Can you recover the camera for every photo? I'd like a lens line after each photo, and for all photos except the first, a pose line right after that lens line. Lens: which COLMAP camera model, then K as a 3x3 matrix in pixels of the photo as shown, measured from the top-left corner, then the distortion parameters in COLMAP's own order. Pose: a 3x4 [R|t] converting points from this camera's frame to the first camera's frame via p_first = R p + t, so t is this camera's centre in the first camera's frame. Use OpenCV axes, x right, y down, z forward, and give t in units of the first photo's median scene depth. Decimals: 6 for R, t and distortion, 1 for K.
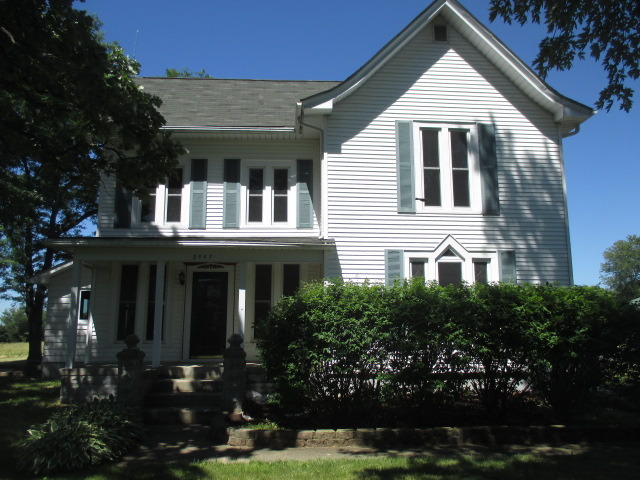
lens RADIAL K [[543.3, 0, 319.7], [0, 543.3, 239.1], [0, 0, 1]] dist [-0.023462, 0.012257]
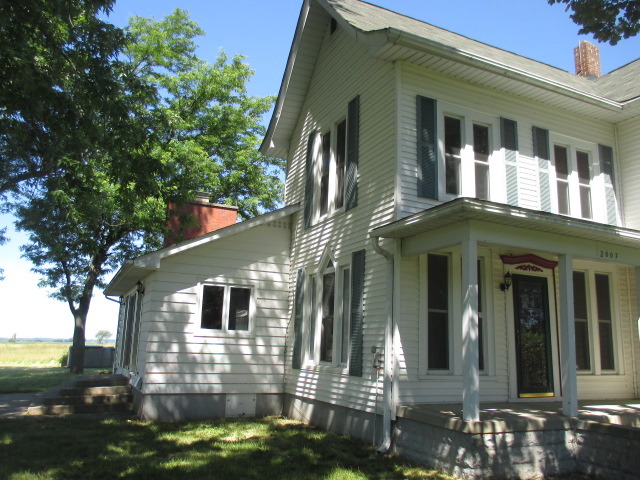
lens RADIAL K [[543.3, 0, 320.4], [0, 543.3, 241.6], [0, 0, 1]] dist [-0.023462, 0.012257]
pose [[0.922057, 0.107673, 0.371776, -0.710910], [-0.100435, 0.994185, -0.038843, 0.069248], [-0.373796, -0.001524, 0.927510, 0.424481]]
